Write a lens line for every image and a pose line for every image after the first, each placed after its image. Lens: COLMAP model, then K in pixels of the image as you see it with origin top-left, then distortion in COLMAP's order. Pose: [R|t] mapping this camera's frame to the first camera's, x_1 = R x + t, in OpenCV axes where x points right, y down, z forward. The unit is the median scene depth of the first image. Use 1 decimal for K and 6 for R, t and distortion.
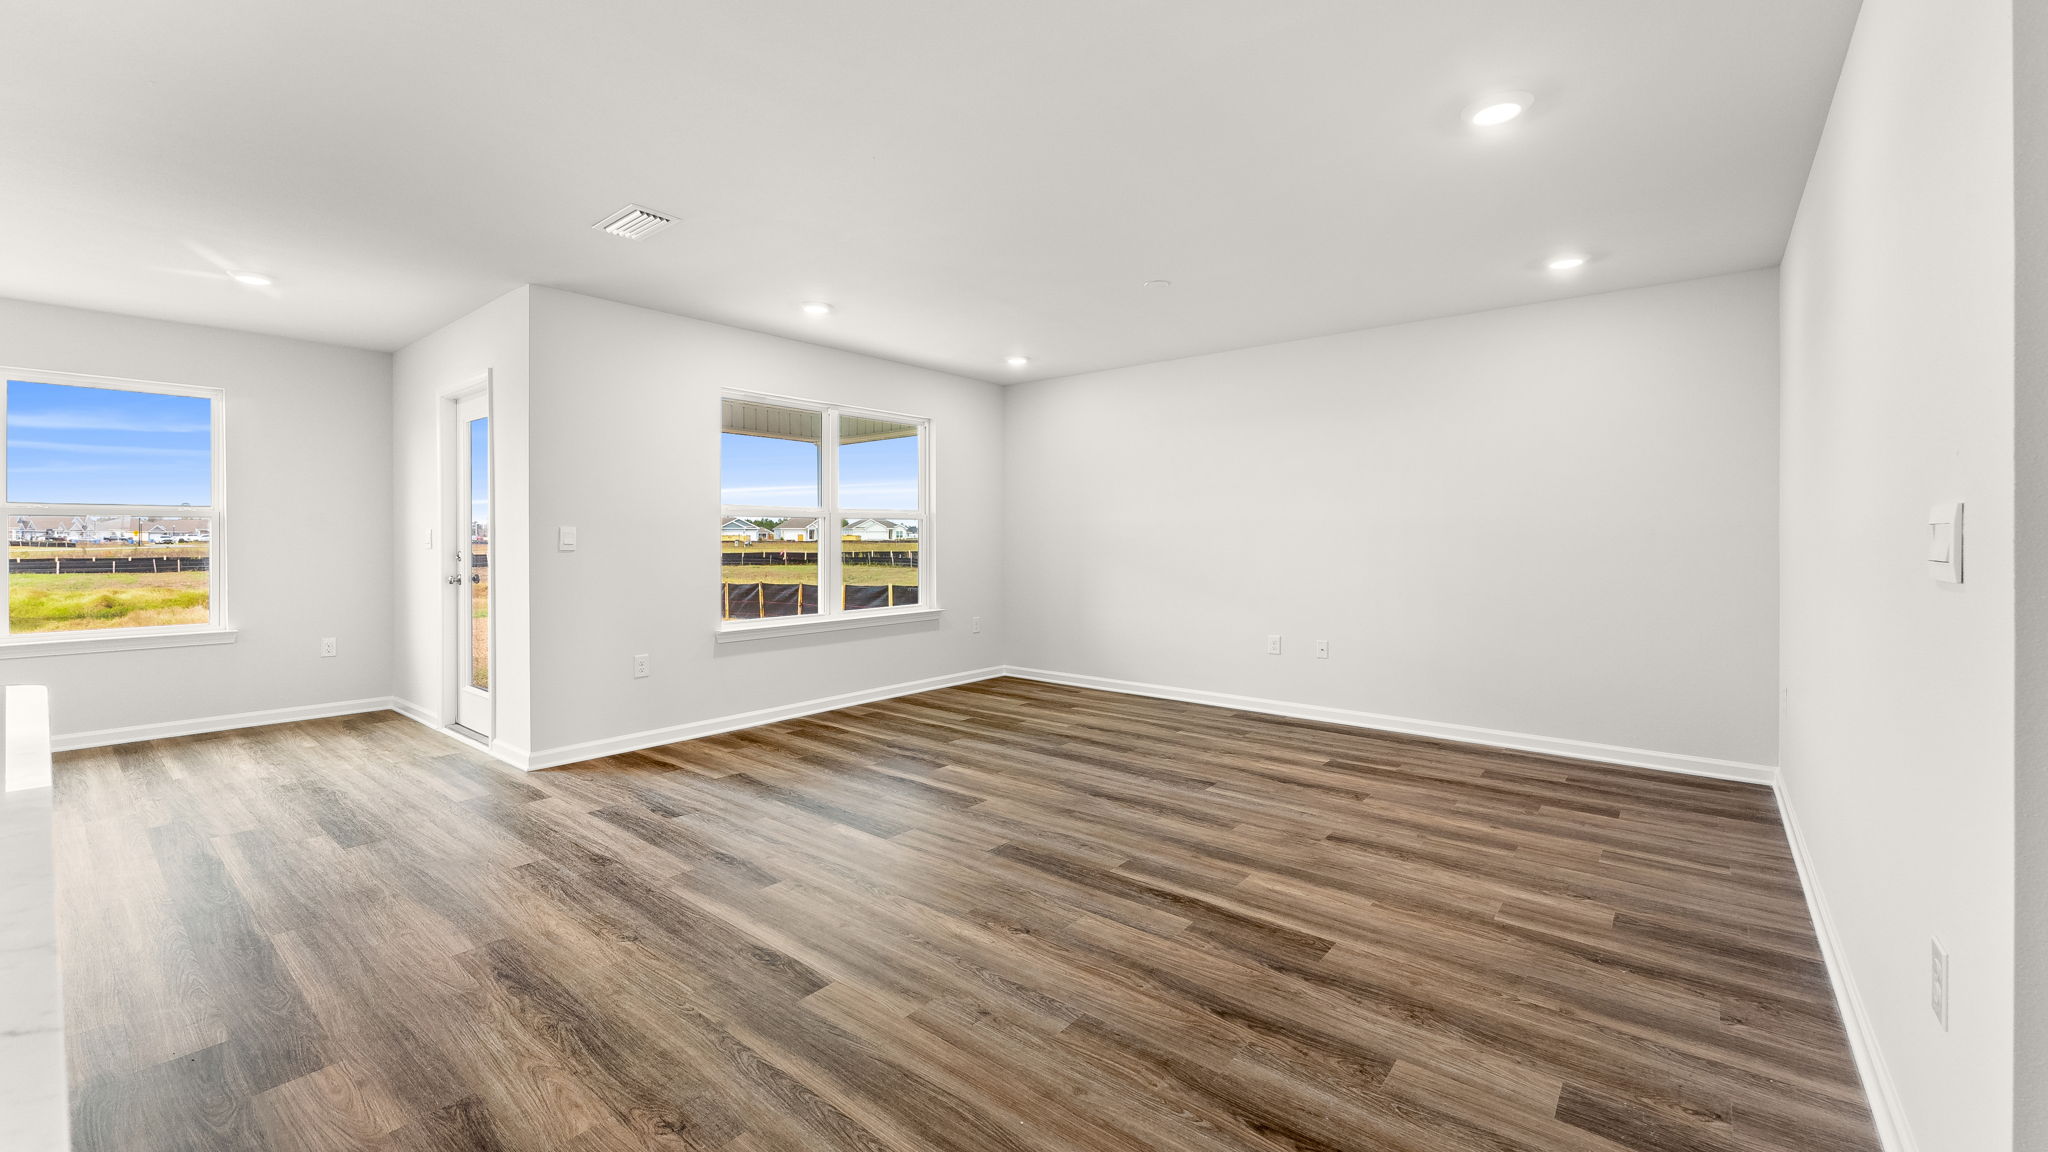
lens RADIAL K [[816.2, 0, 1028.0], [0, 816.2, 537.7], [0, 0, 1]] dist [0.000375, 0.000128]
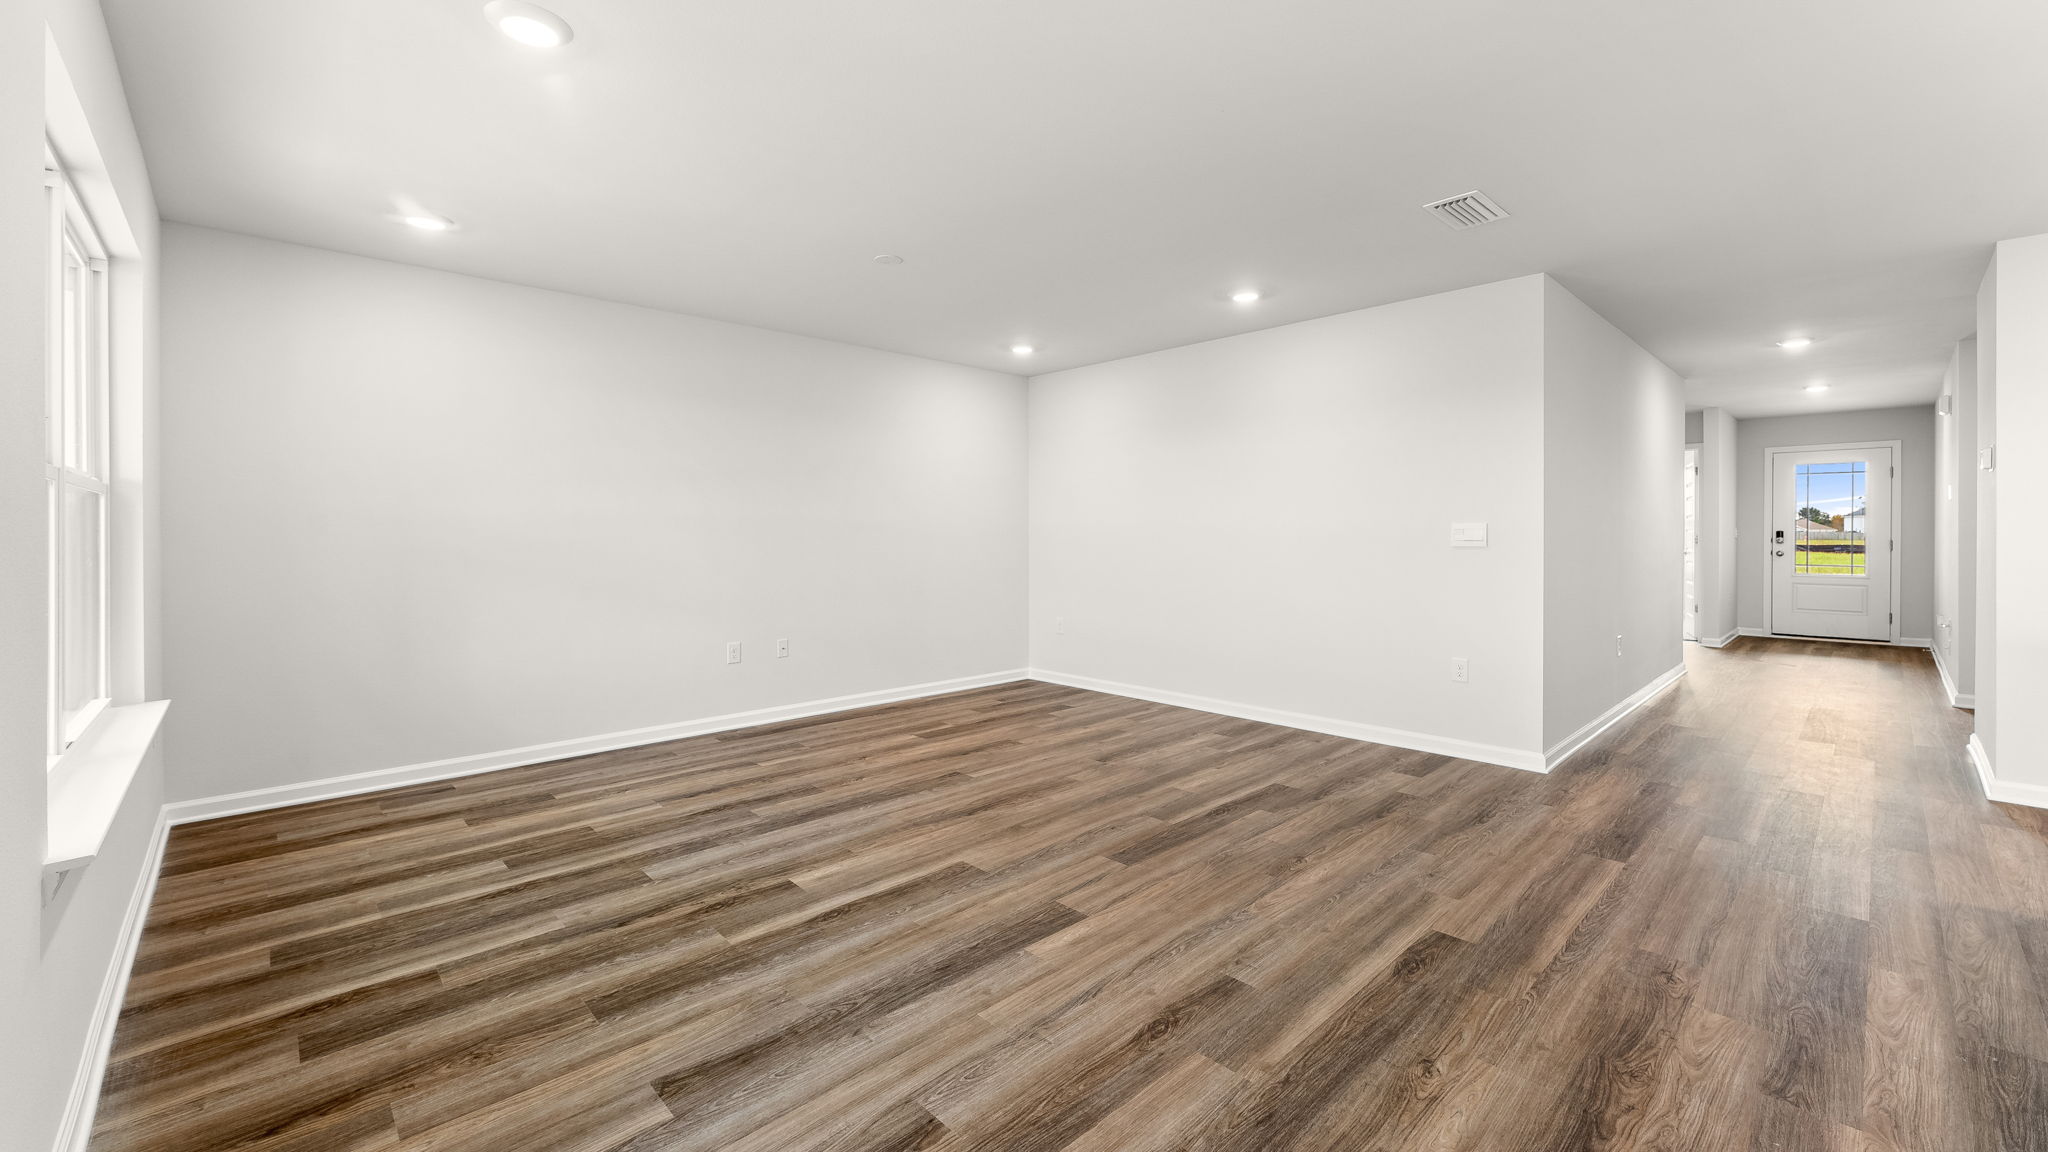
lens RADIAL K [[816.2, 0, 1028.0], [0, 816.2, 537.7], [0, 0, 1]] dist [0.000375, 0.000128]
pose [[0.124106, -0.005484, 0.992254, -0.942330], [0.004483, 0.999978, 0.004966, -0.001765], [-0.992259, 0.003832, 0.124128, 0.936450]]
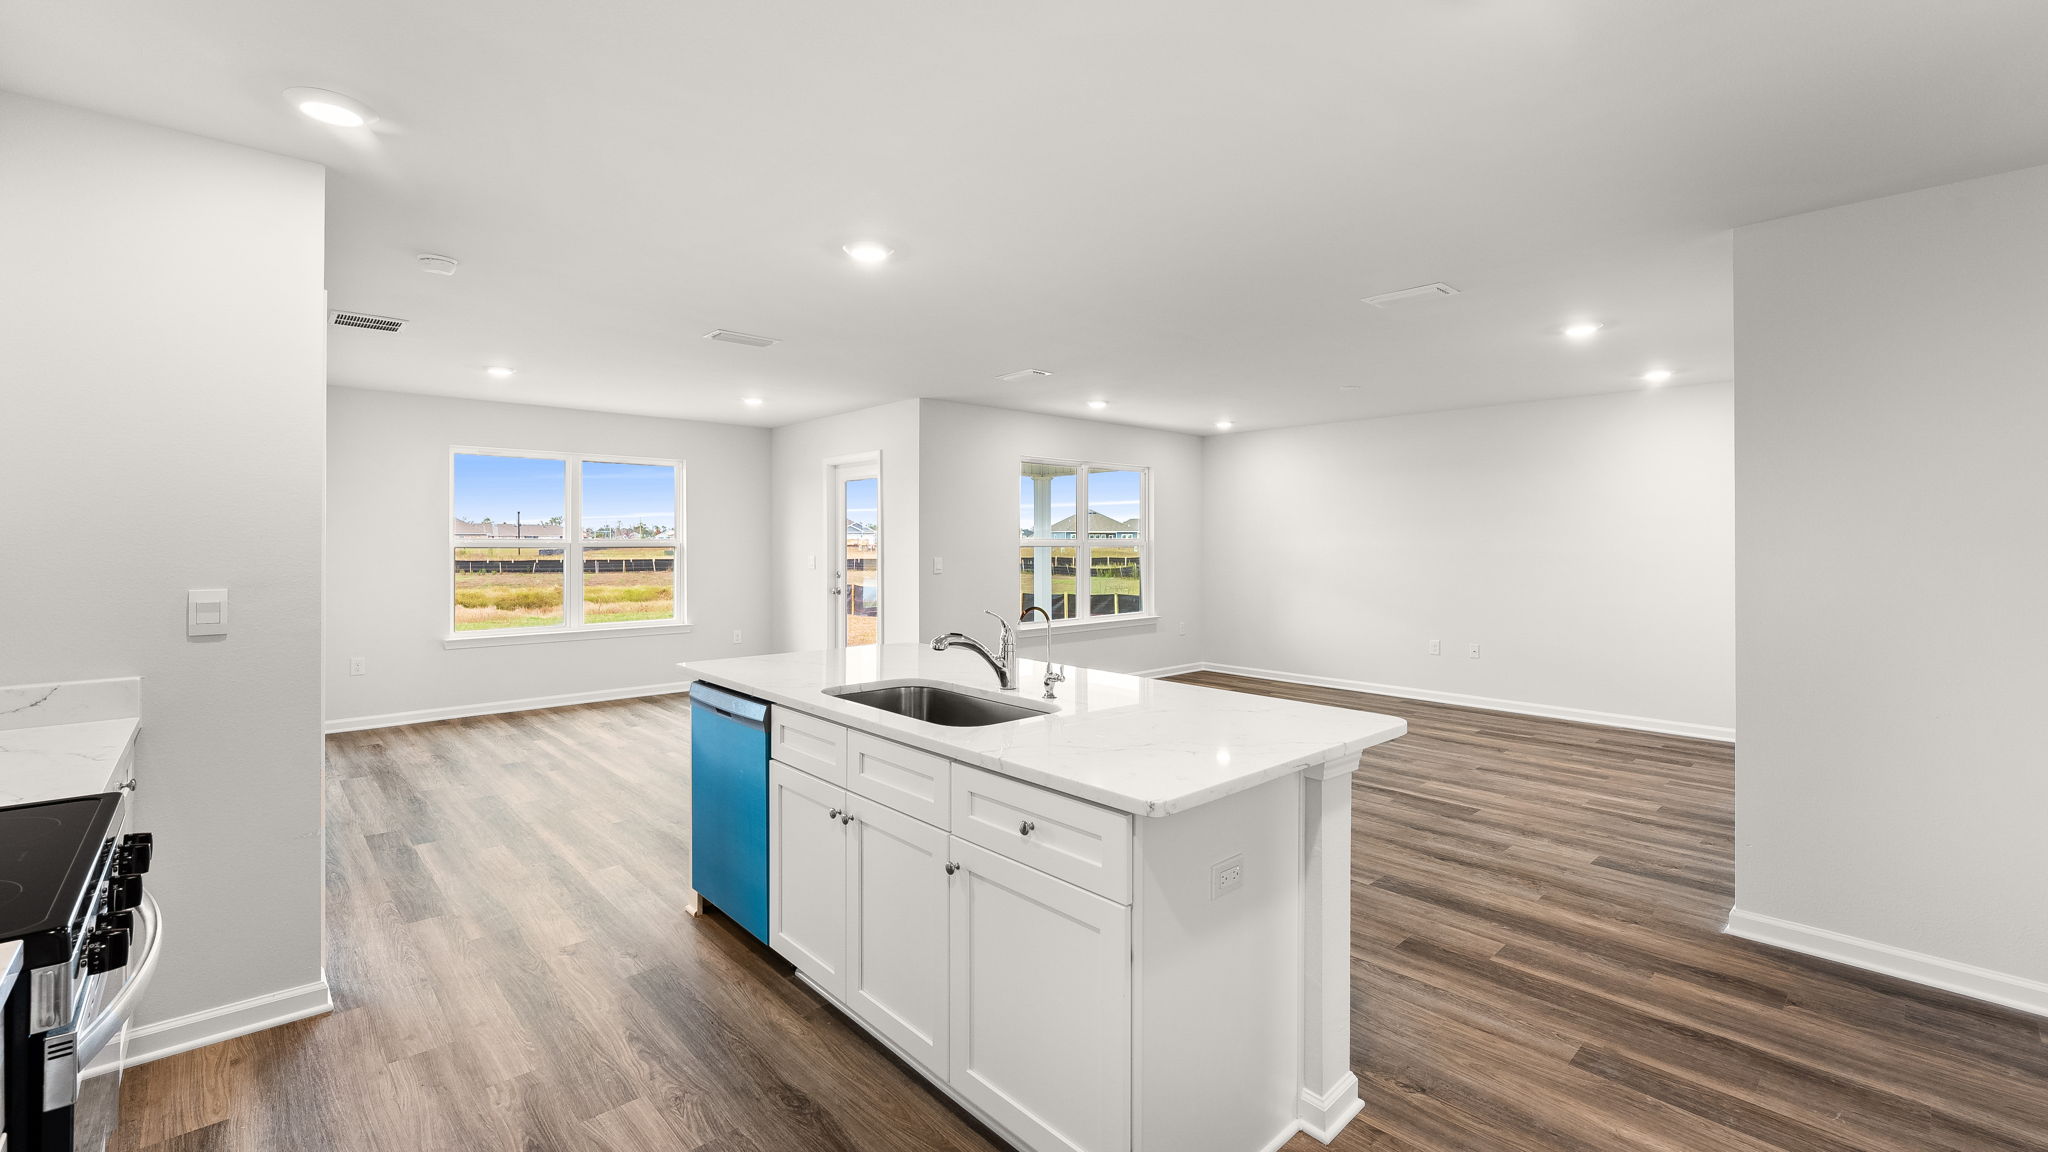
lens RADIAL K [[855.4, 0, 1030.2], [0, 855.4, 532.4], [0, 0, 1]] dist [-0.000585, -0.000086]
pose [[0.990842, -0.000334, -0.135028, -0.244839], [-0.000992, 0.999952, -0.009757, -0.059139], [0.135025, 0.009802, 0.990794, -0.700211]]
